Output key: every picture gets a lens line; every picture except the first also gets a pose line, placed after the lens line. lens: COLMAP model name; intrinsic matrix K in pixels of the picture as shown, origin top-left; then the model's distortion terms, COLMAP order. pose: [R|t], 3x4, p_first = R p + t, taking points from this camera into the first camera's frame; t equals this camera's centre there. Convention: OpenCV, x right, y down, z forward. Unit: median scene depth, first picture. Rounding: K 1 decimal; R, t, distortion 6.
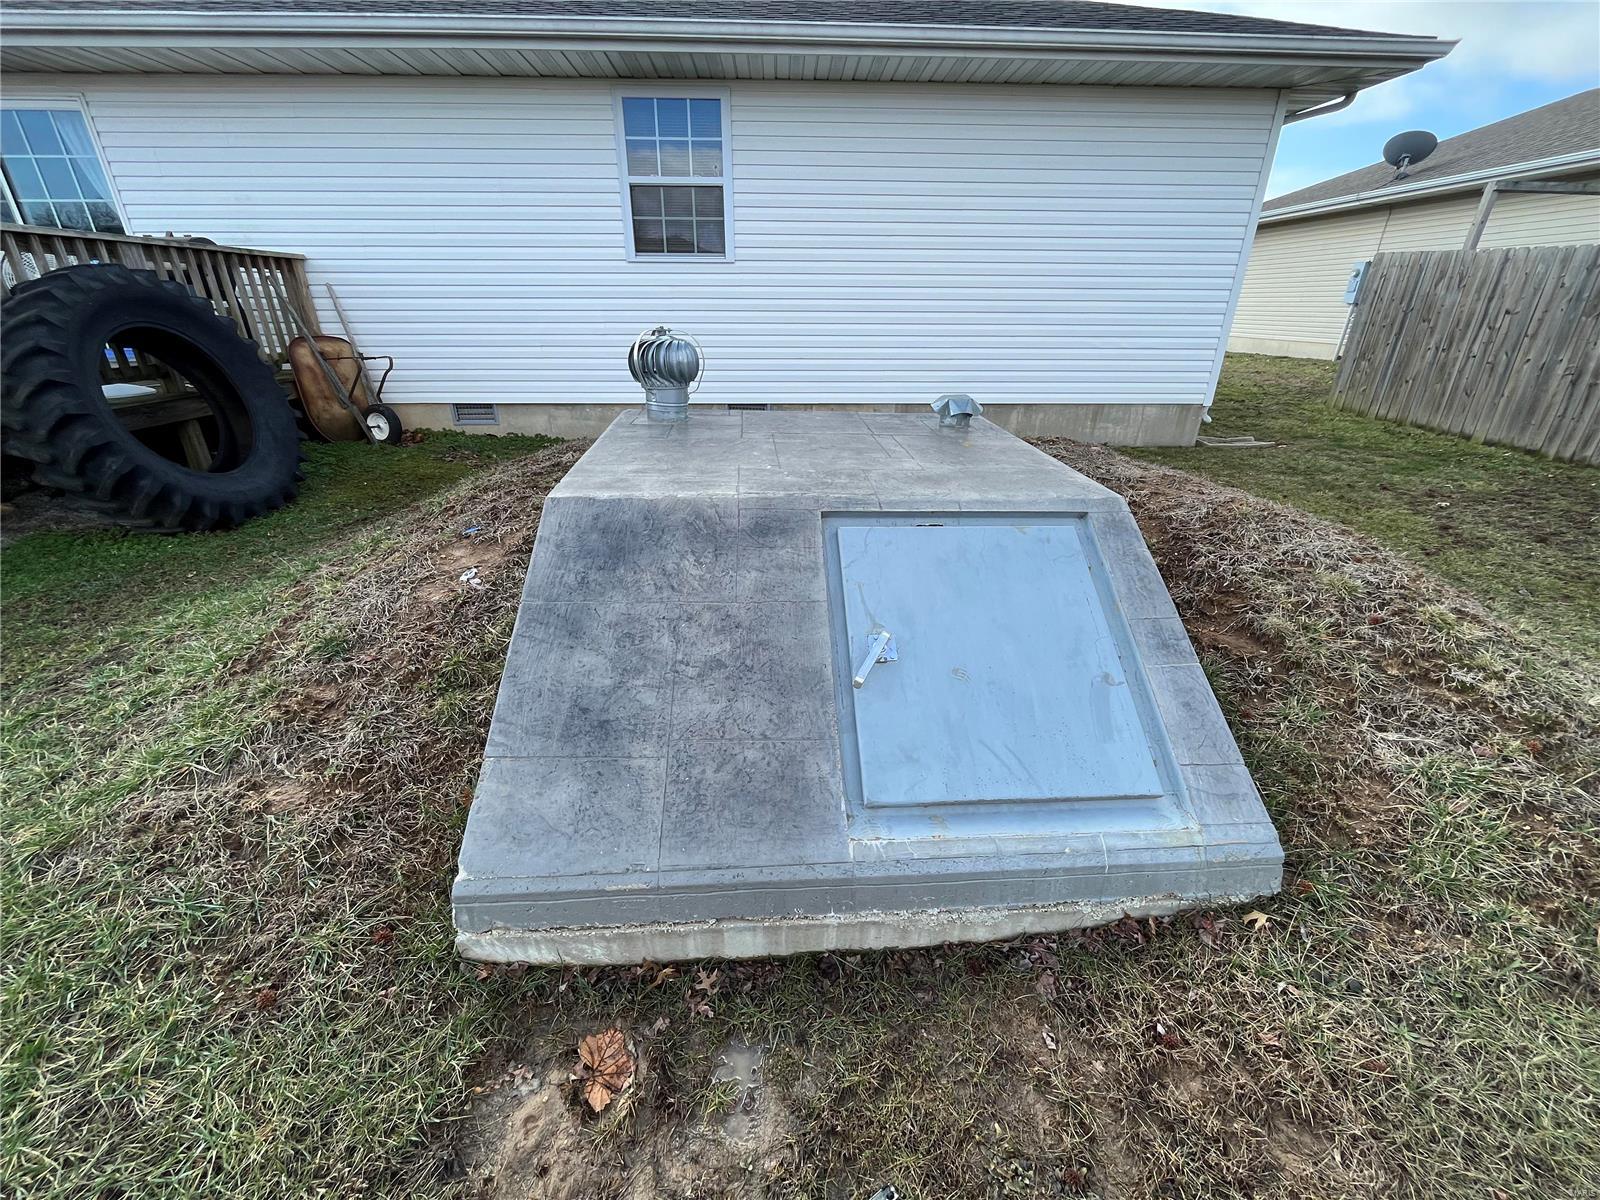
lens RADIAL K [[648.2, 0, 809.9], [0, 648.2, 600.9], [0, 0, 1]] dist [-0.001488, -0.000573]
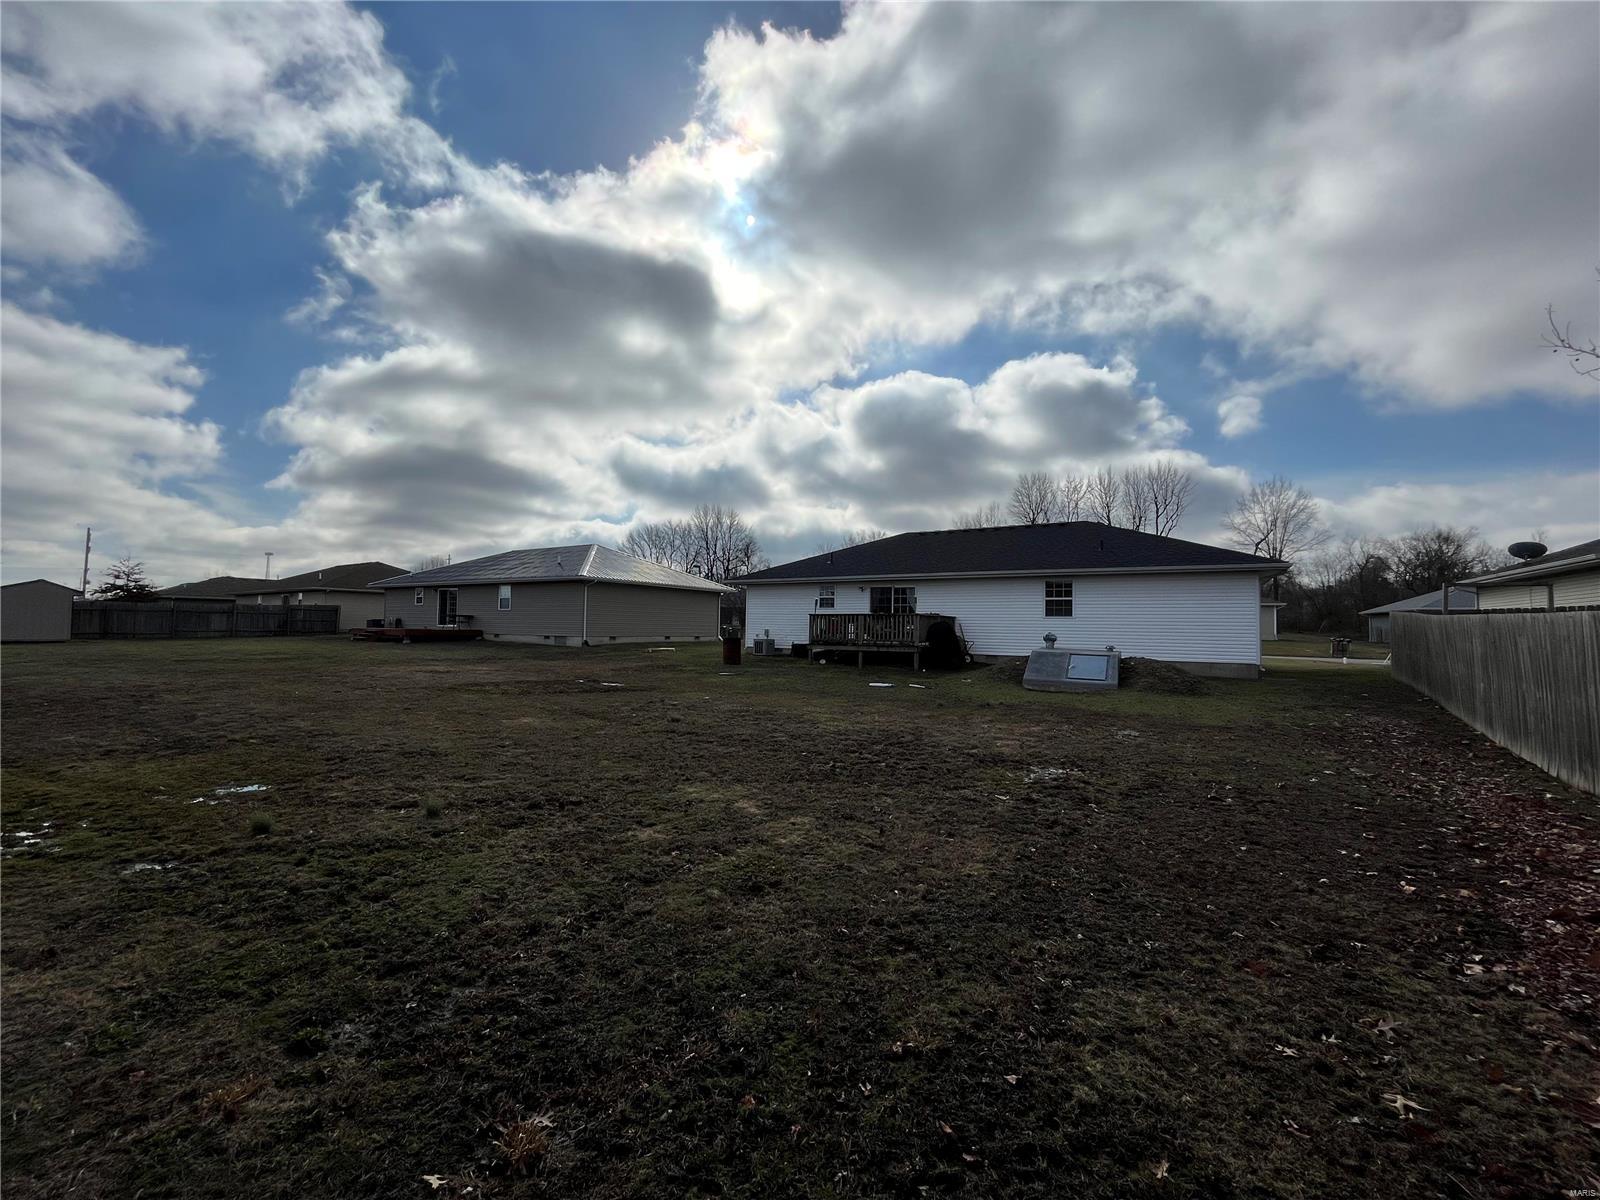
lens RADIAL K [[648.2, 0, 806.0], [0, 648.2, 600.4], [0, 0, 1]] dist [-0.001488, -0.000573]
pose [[0.836025, -0.014962, -0.548487, 0.588778], [-0.236482, 0.892194, -0.384793, 1.077260], [0.495115, 0.451404, 0.742358, -2.355637]]
